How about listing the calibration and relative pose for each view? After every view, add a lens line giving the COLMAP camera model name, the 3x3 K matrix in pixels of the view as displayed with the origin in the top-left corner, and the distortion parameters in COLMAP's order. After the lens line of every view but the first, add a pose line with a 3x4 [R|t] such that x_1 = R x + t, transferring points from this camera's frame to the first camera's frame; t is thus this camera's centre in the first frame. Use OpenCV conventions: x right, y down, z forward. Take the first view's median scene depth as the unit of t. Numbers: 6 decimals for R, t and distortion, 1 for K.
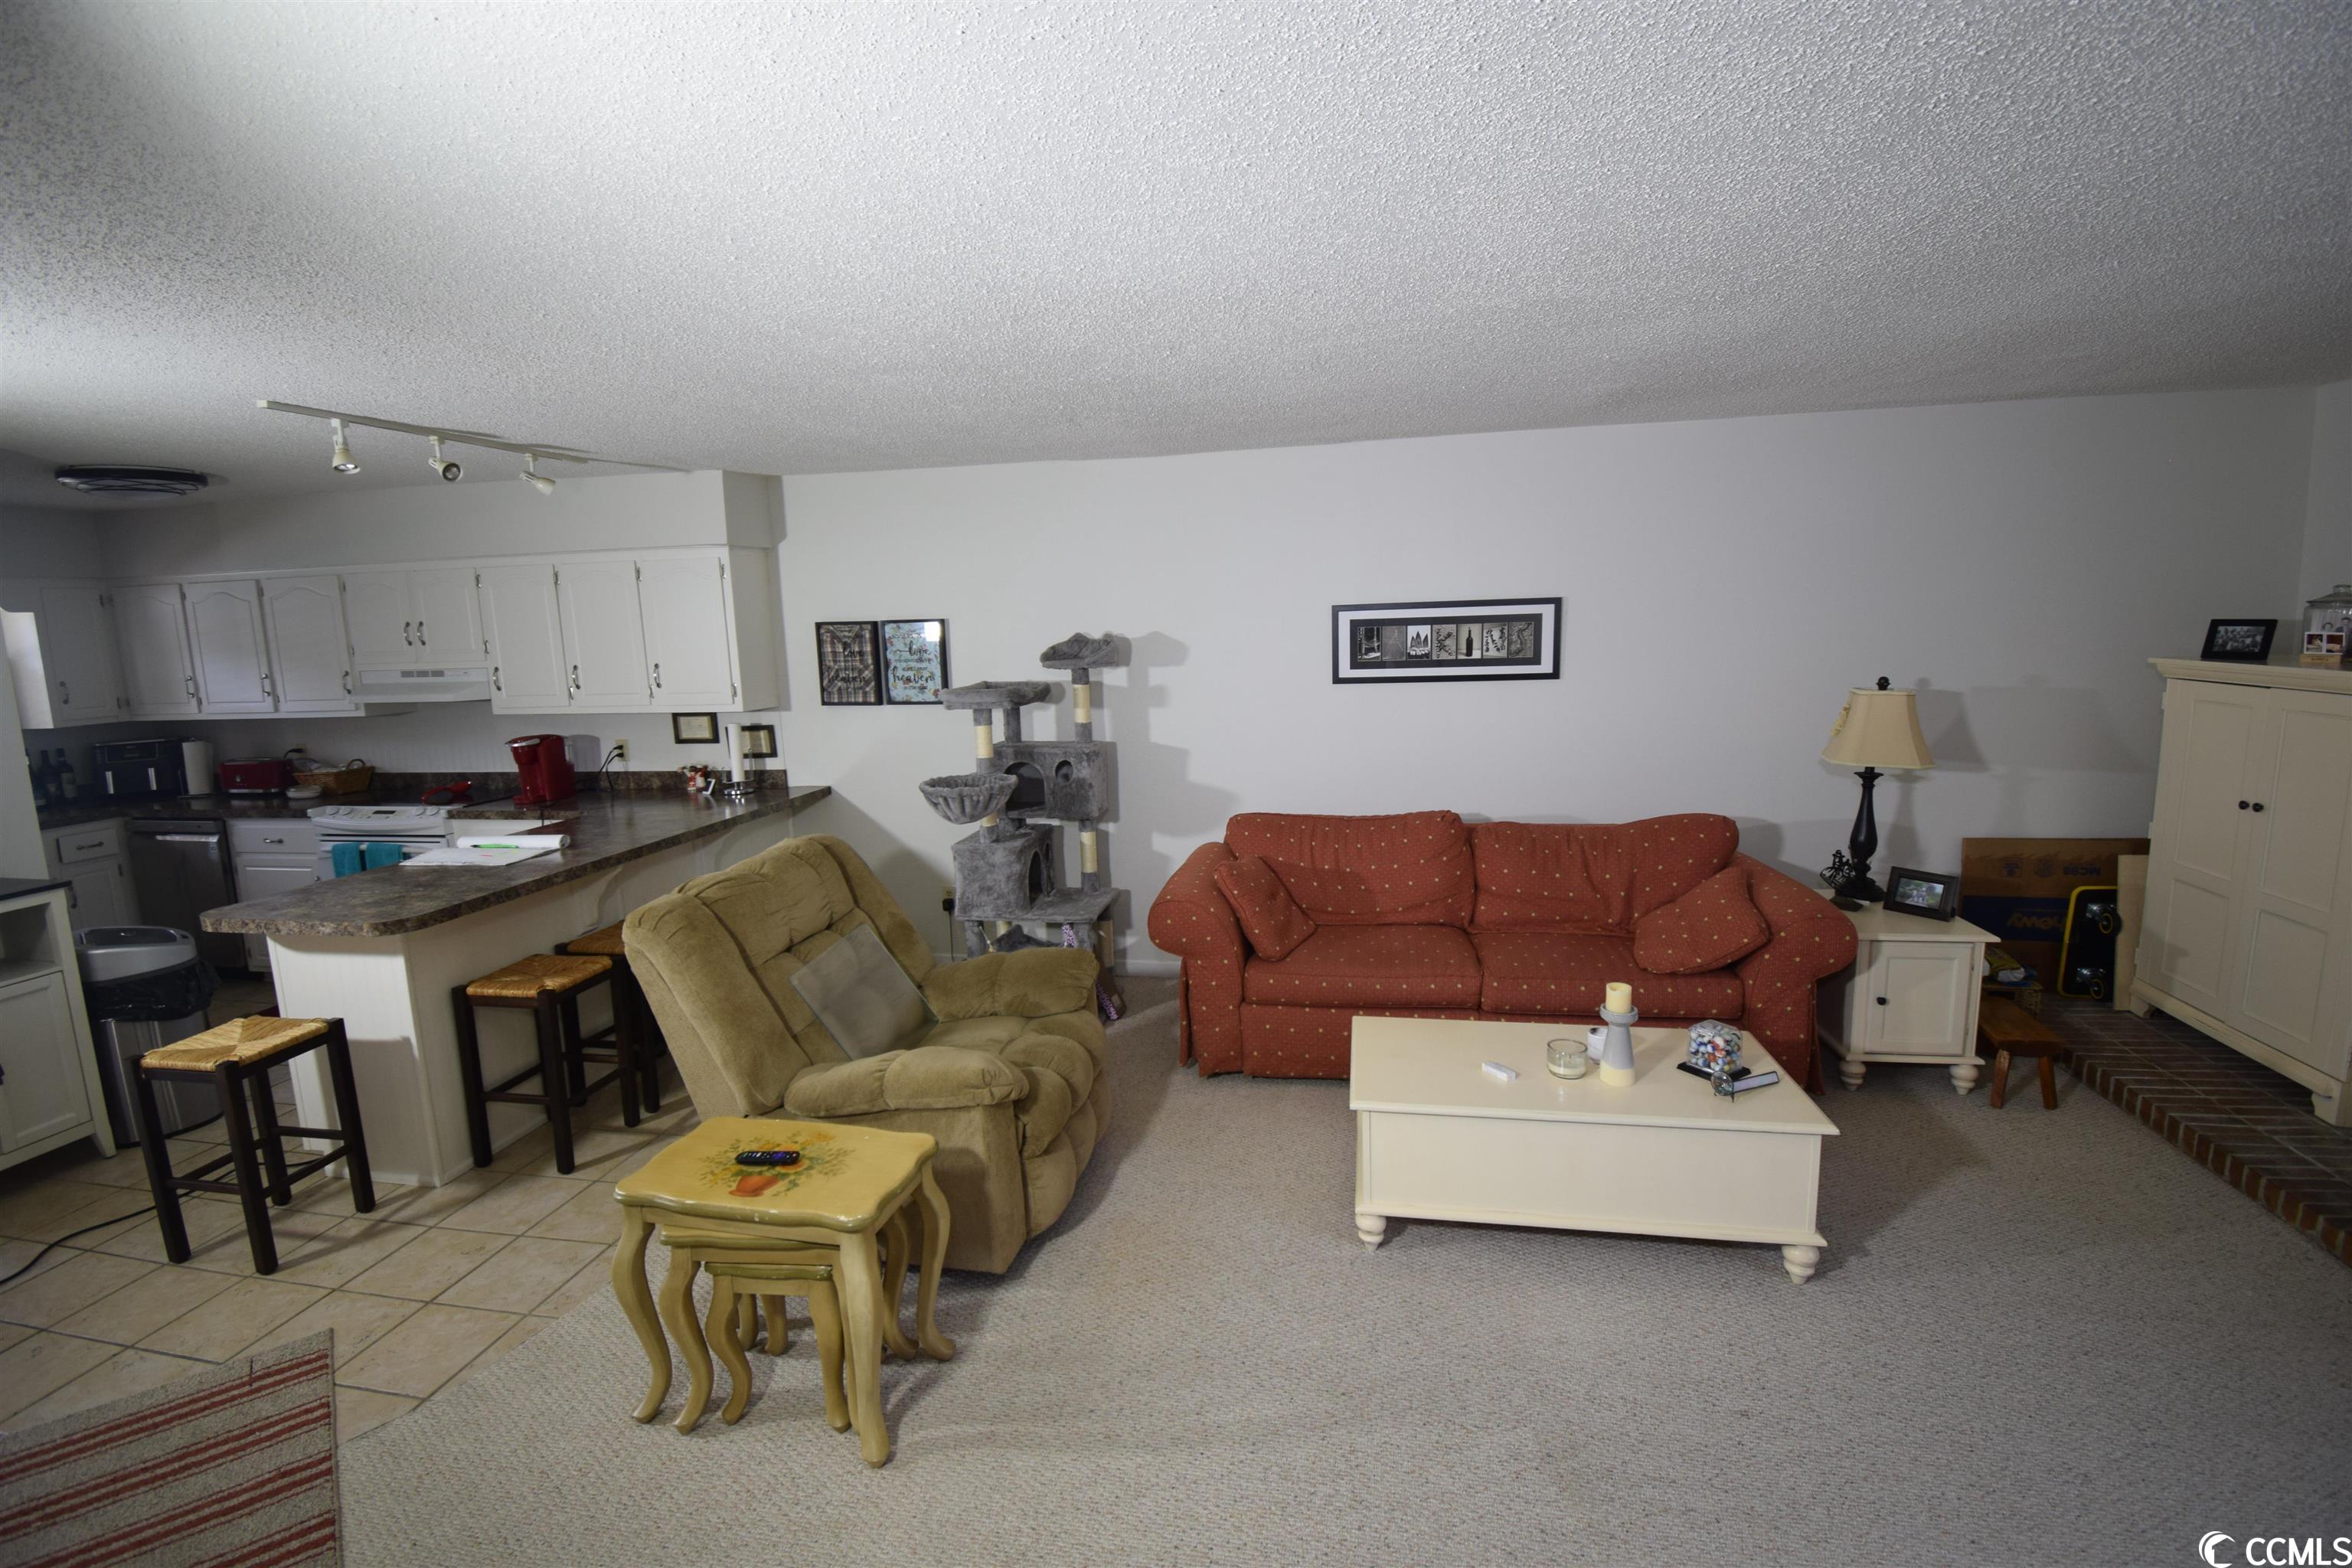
lens RADIAL K [[1034.8, 0, 1175.8], [0, 1034.8, 774.9], [0, 0, 1]] dist [0.014720, -0.021805]
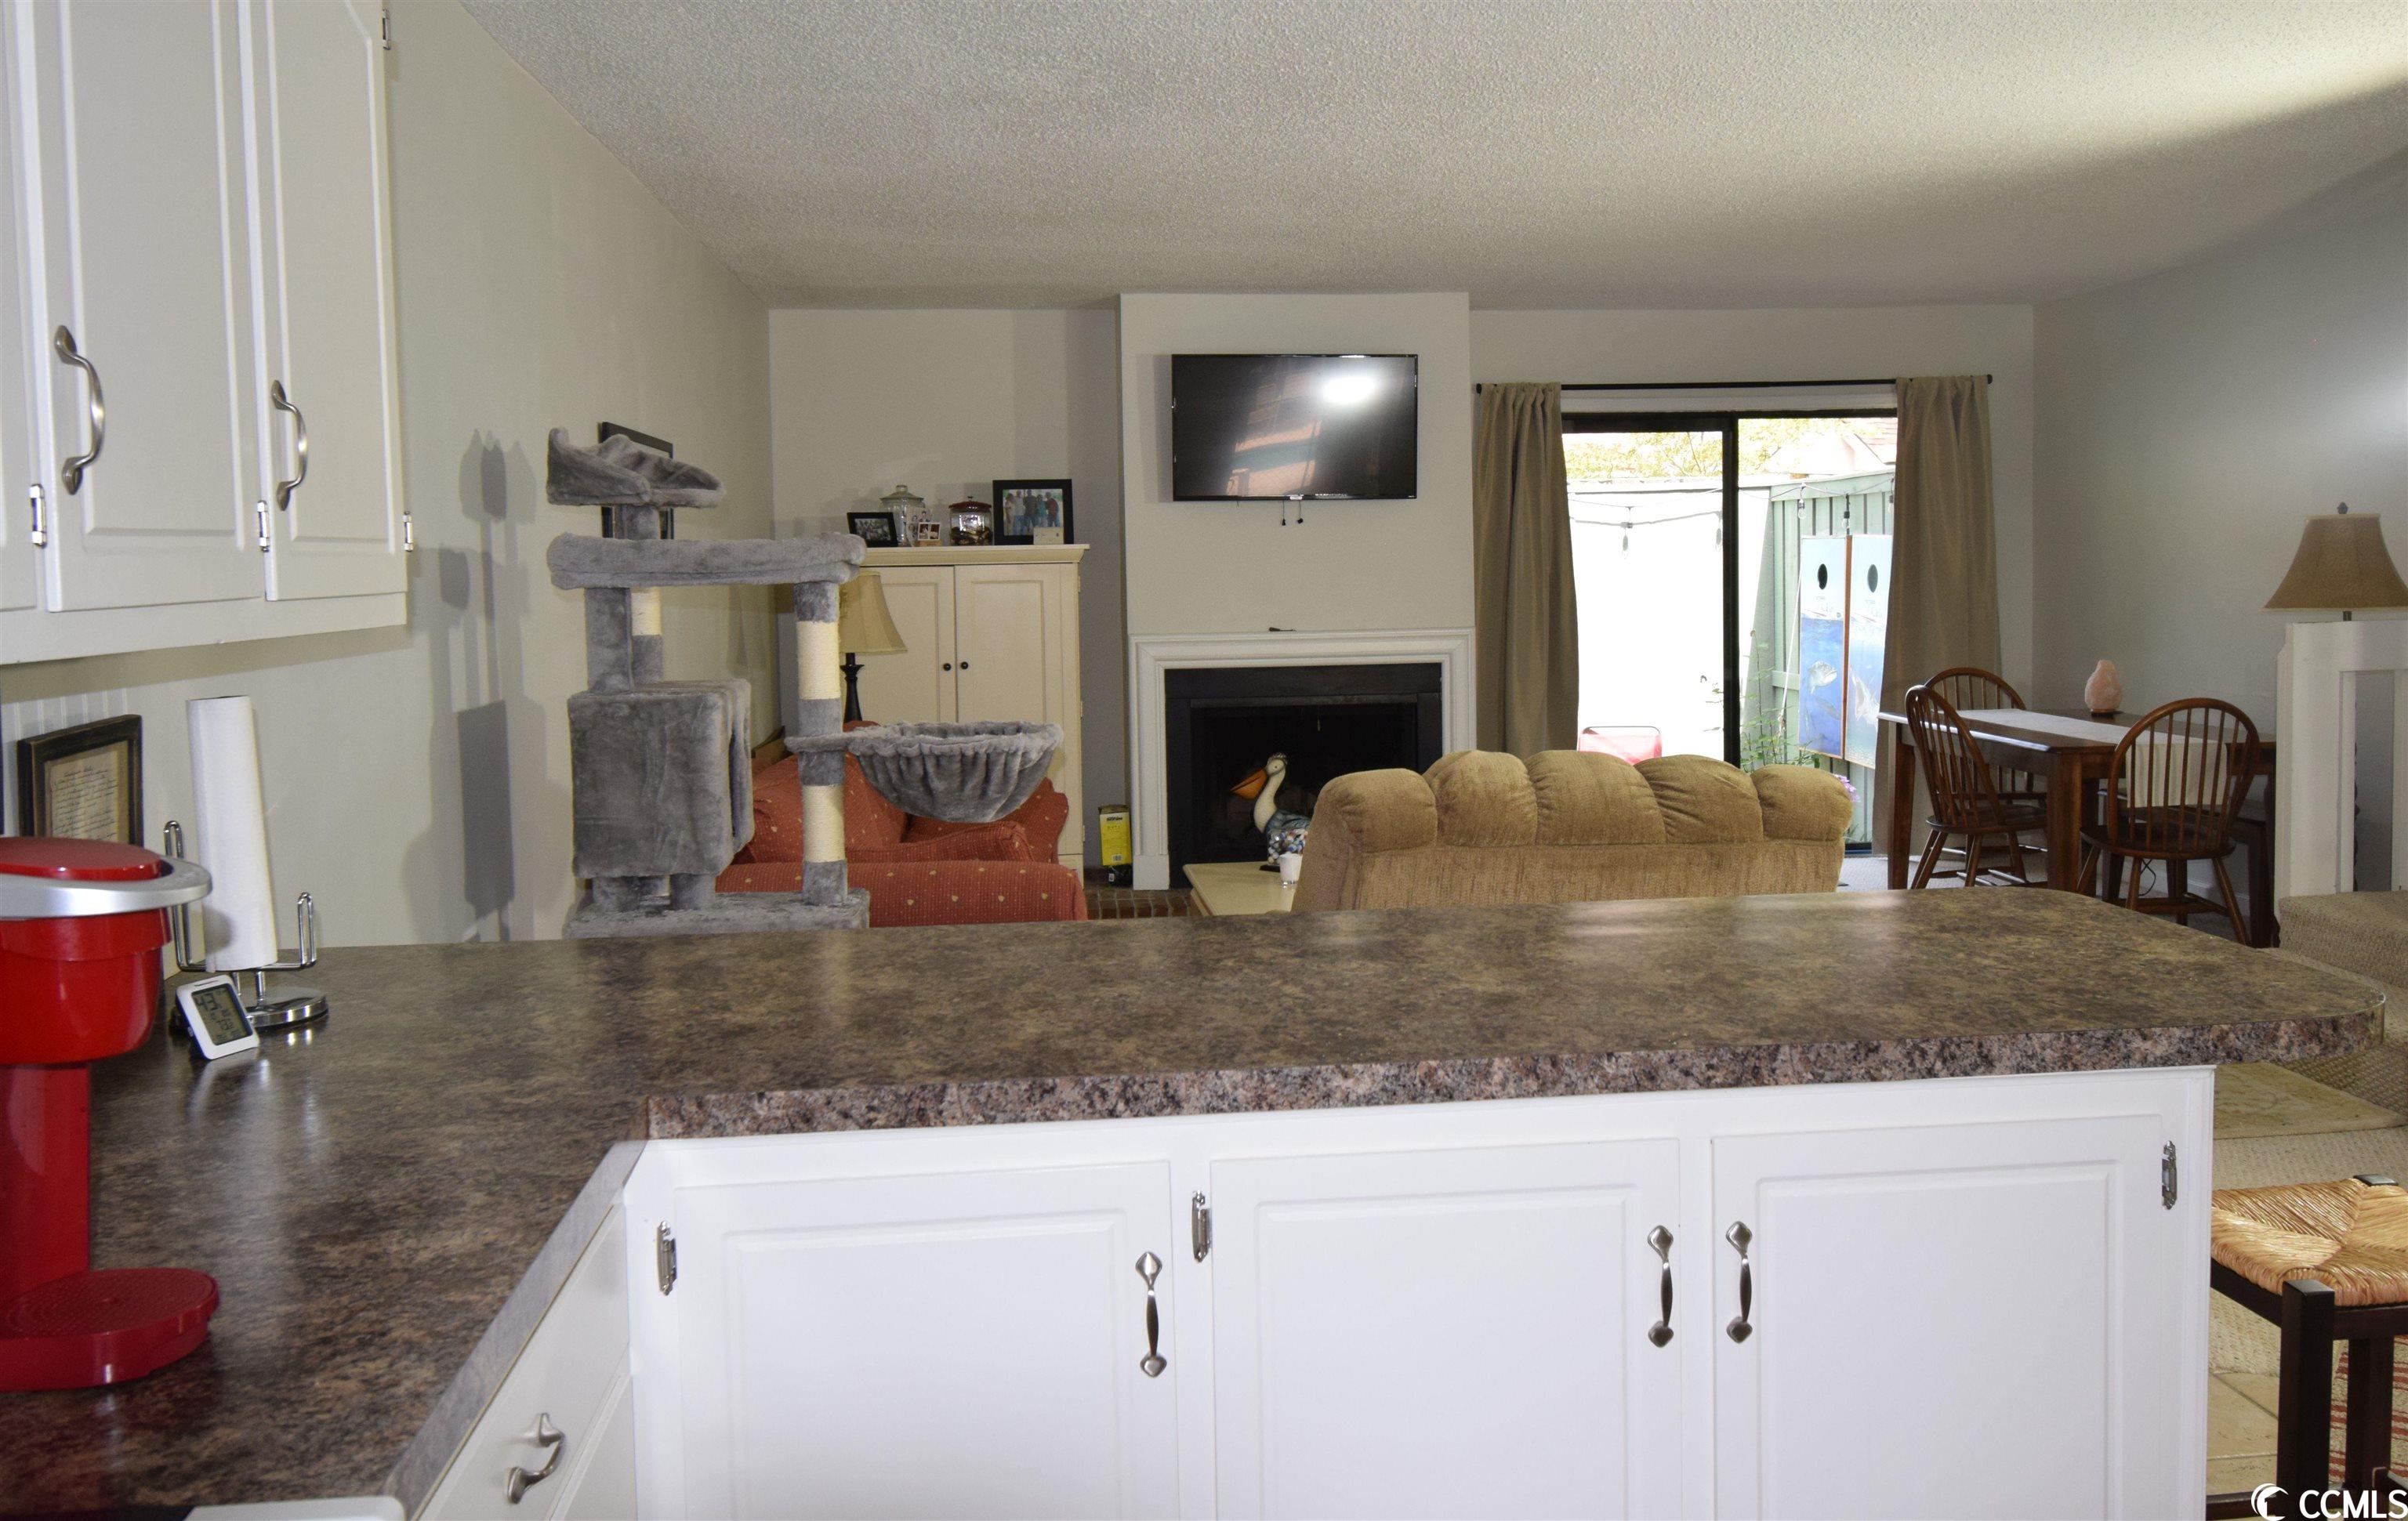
lens RADIAL K [[2139.5, 0, 1226.3], [0, 2139.5, 680.5], [0, 0, 1]] dist [-0.006435, 0.020449]
pose [[-0.296977, -0.018191, 0.954711, -1.053269], [0.170087, 0.982822, 0.071634, -0.057683], [-0.939614, 0.183658, -0.288781, 1.071830]]
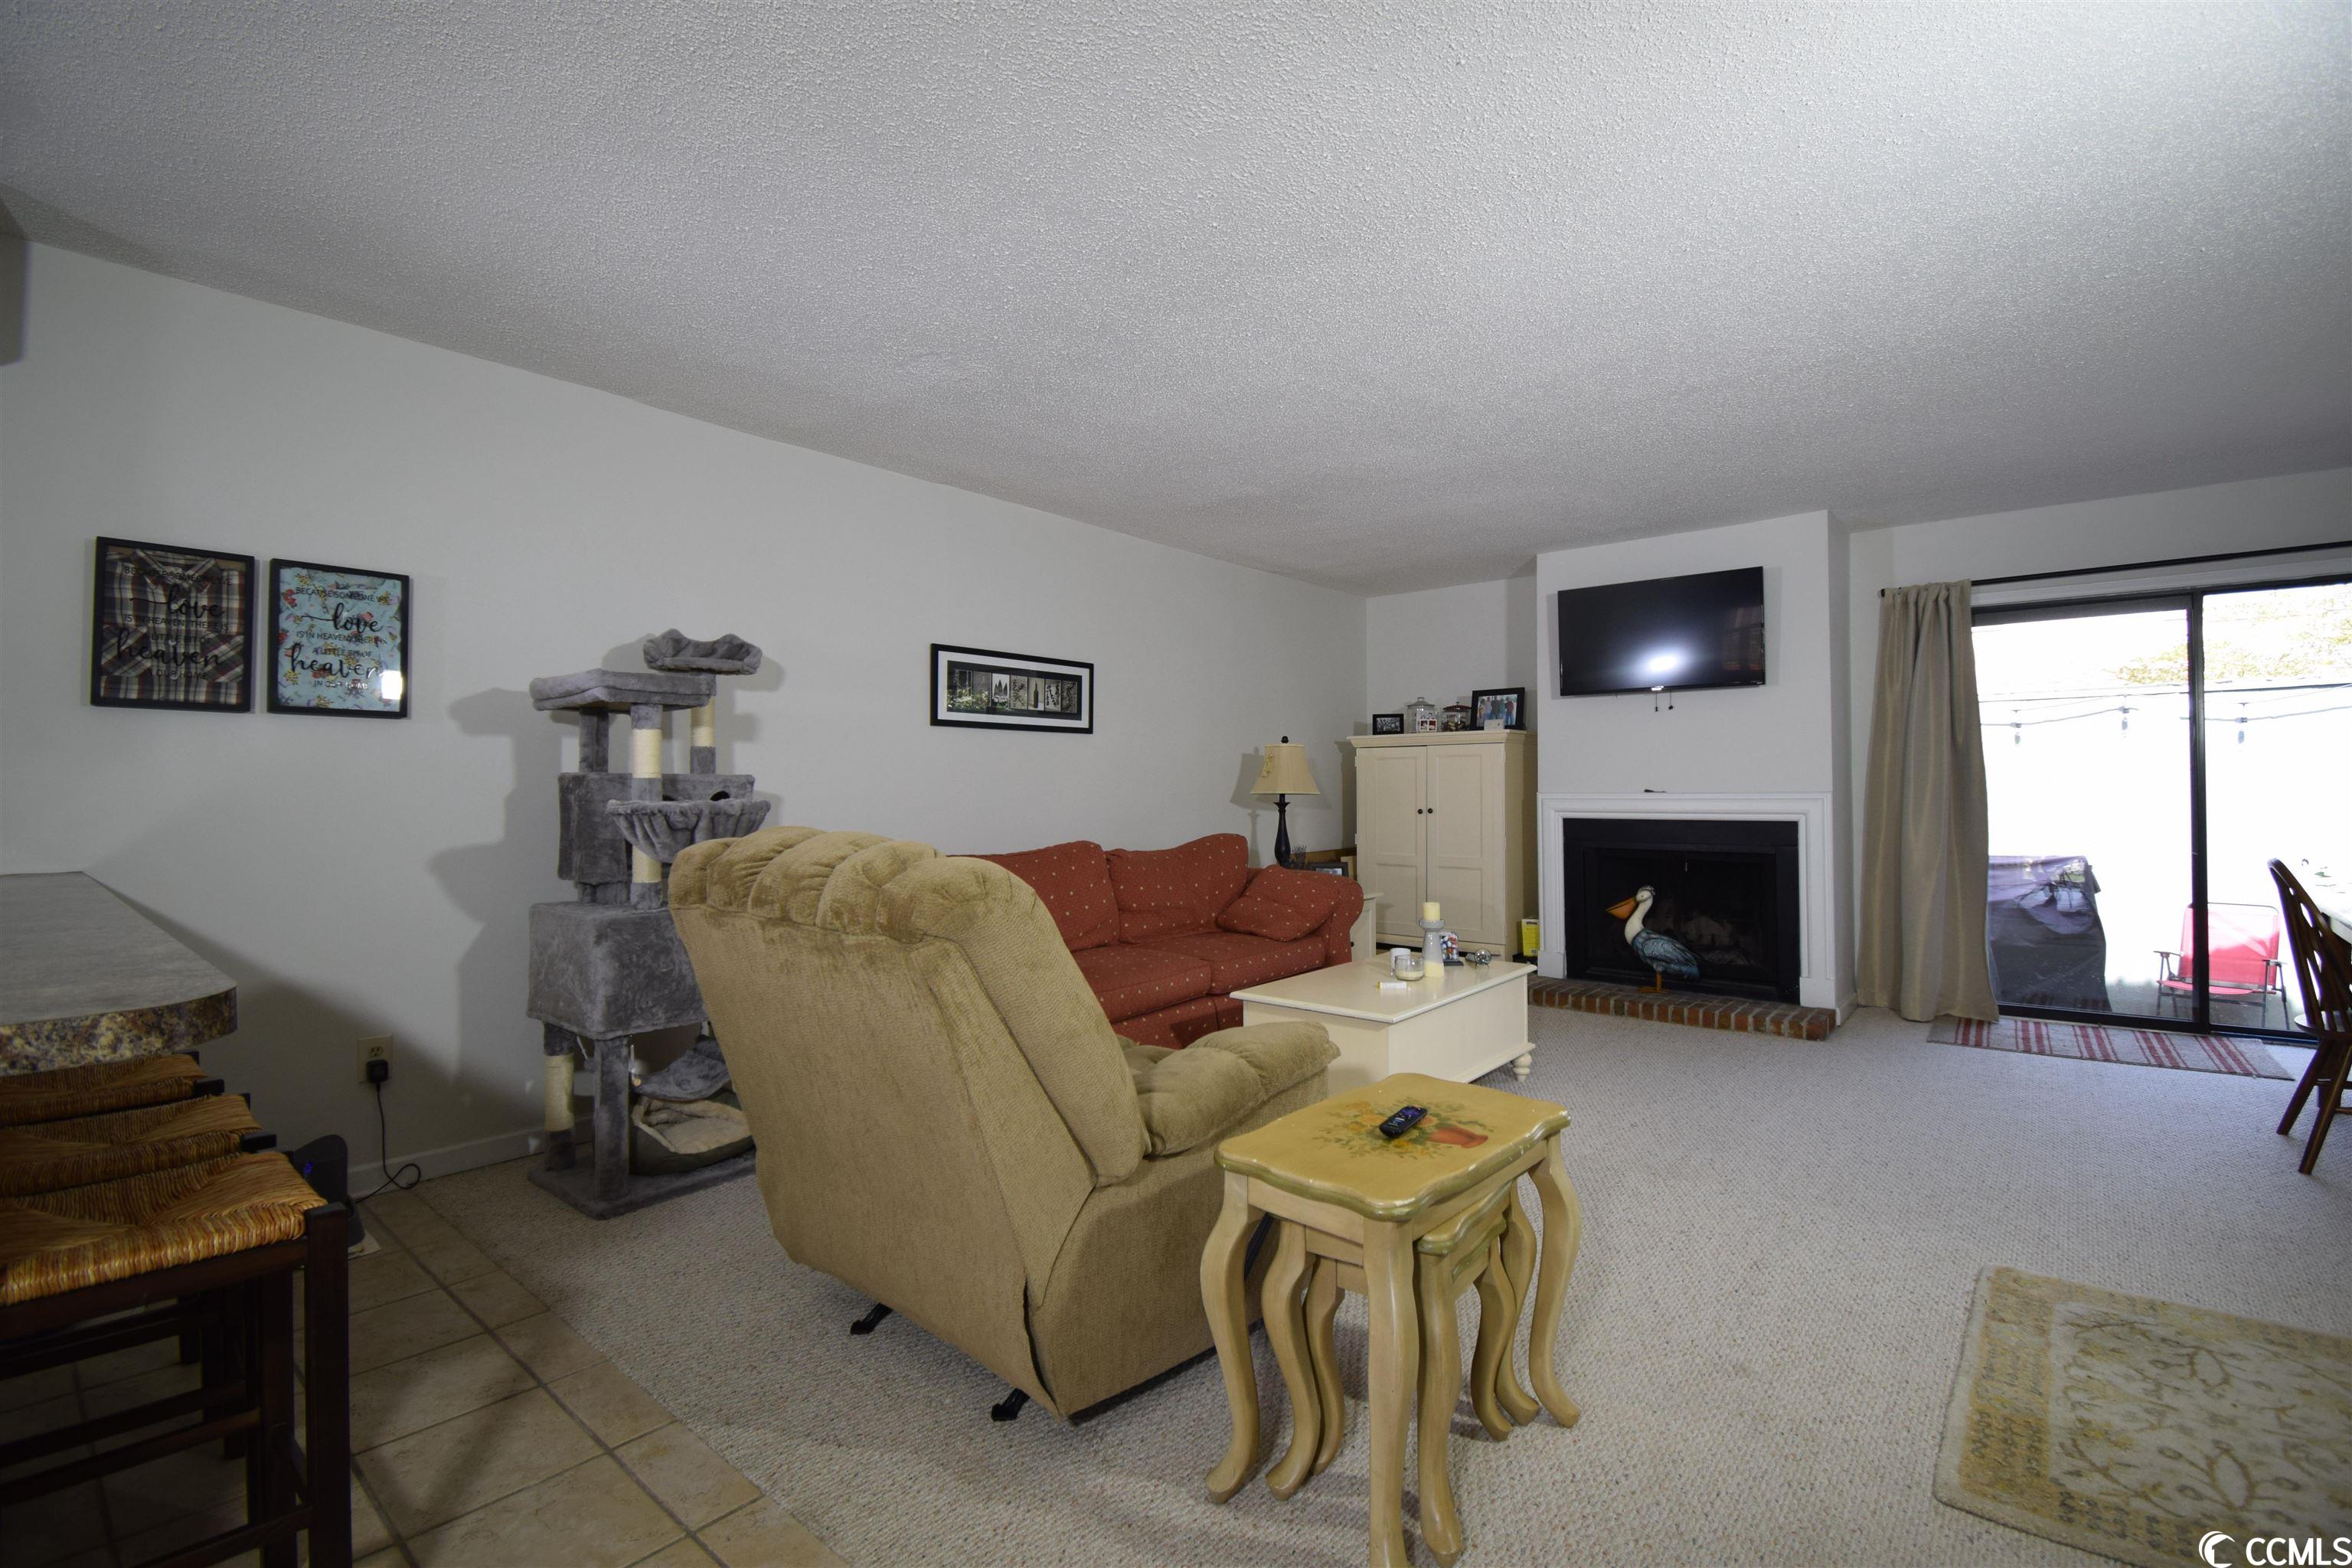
lens RADIAL K [[1034.8, 0, 1174.8], [0, 1034.8, 776.5], [0, 0, 1]] dist [0.014720, -0.021805]
pose [[0.490721, 0.040337, 0.870383, -0.574857], [0.119984, 0.986283, -0.113355, 0.094166], [-0.863016, 0.160057, 0.479150, 0.373413]]
